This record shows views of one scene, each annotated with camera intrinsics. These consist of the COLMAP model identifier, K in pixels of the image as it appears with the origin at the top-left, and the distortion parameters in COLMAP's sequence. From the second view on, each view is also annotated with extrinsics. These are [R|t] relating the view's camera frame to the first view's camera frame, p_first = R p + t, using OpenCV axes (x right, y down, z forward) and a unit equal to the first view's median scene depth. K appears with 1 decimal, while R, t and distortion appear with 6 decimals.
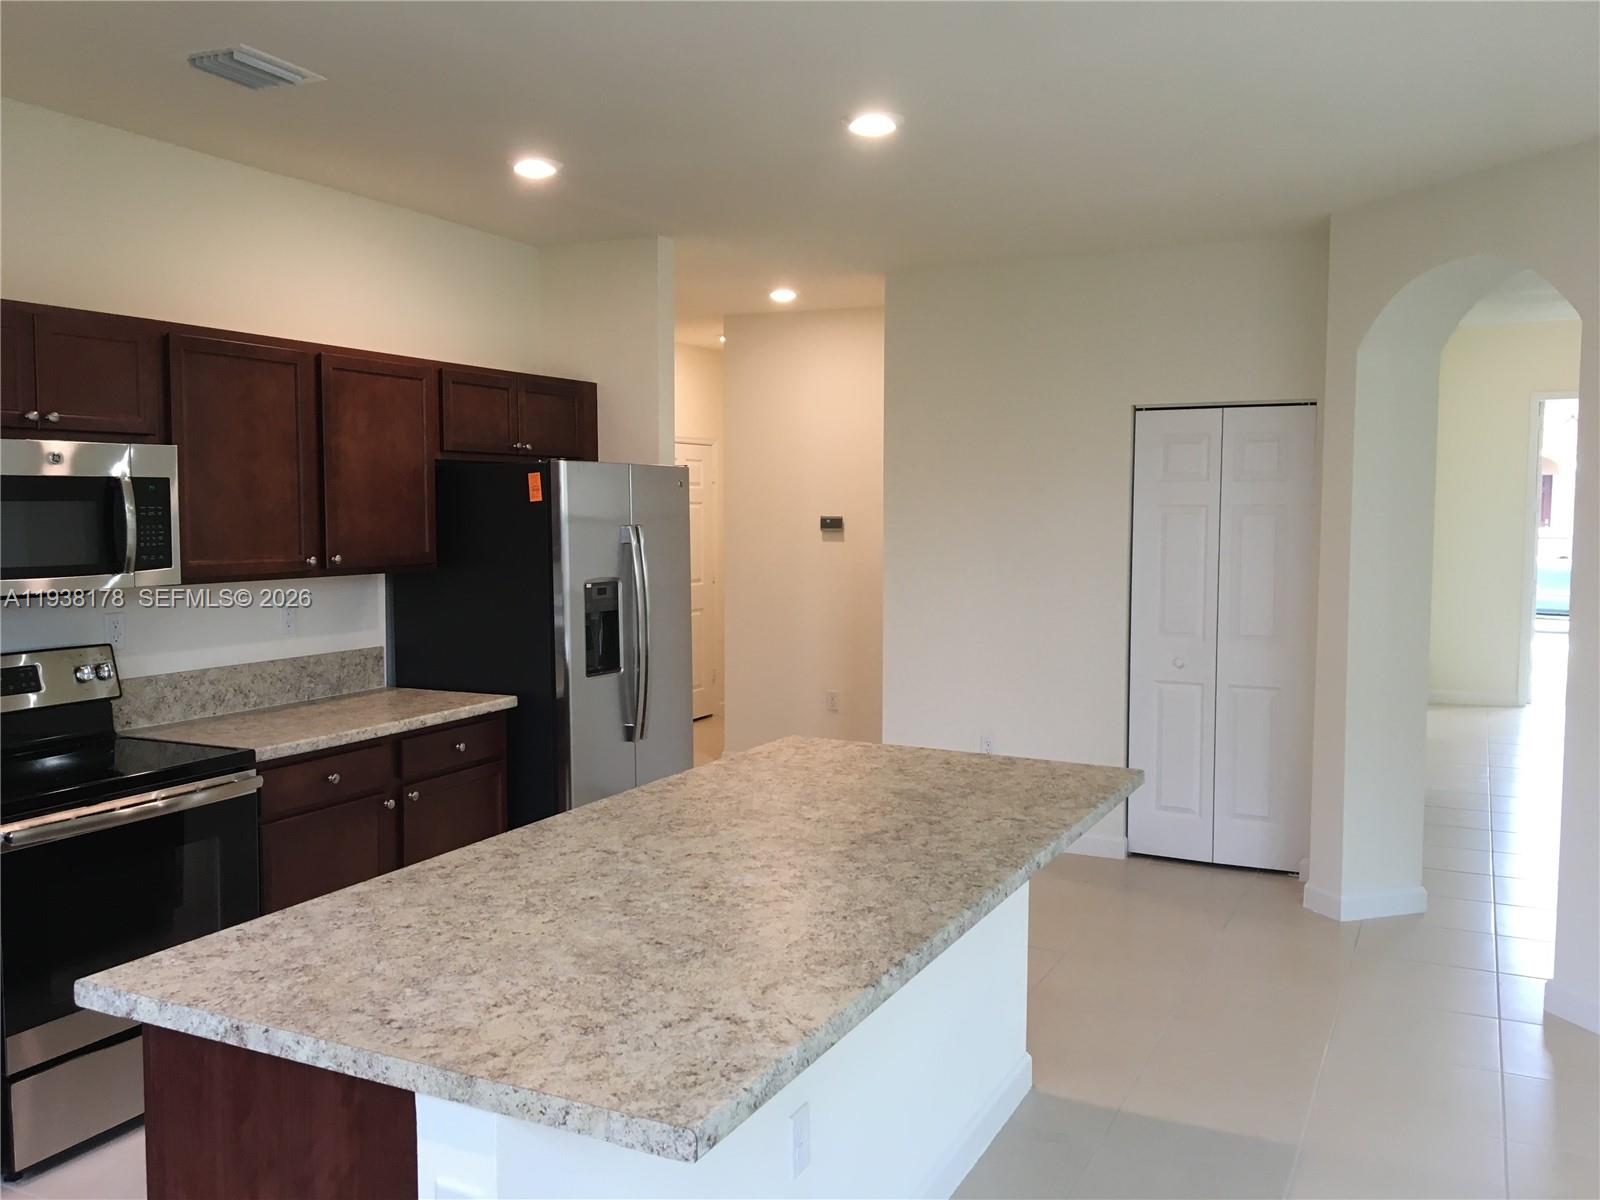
lens RADIAL K [[1334.2, 0, 806.6], [0, 1334.2, 595.1], [0, 0, 1]] dist [0.014697, 0.007323]
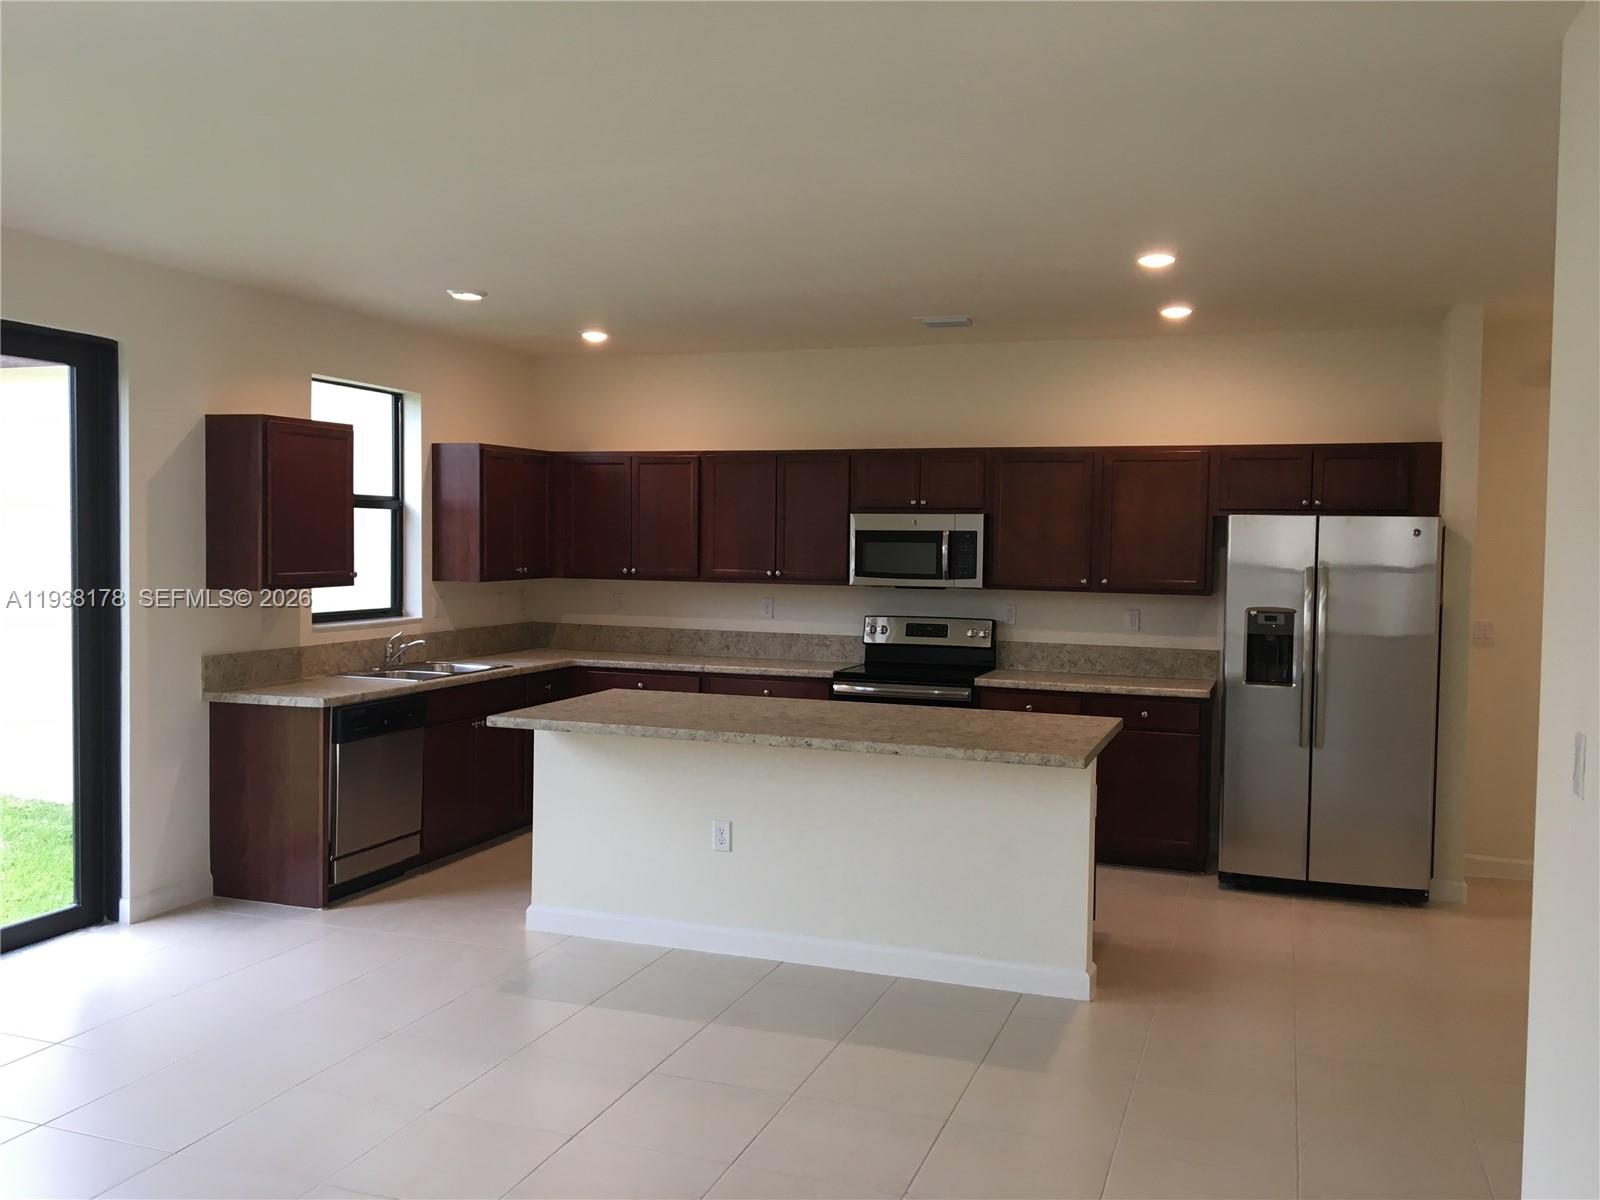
lens RADIAL K [[1334.2, 0, 807.8], [0, 1334.2, 604.4], [0, 0, 1]] dist [0.014697, 0.007323]
pose [[0.137712, 0.051519, -0.989132, 1.372090], [-0.080002, 0.995962, 0.040737, -0.043004], [0.987236, 0.073523, 0.141277, 0.516864]]
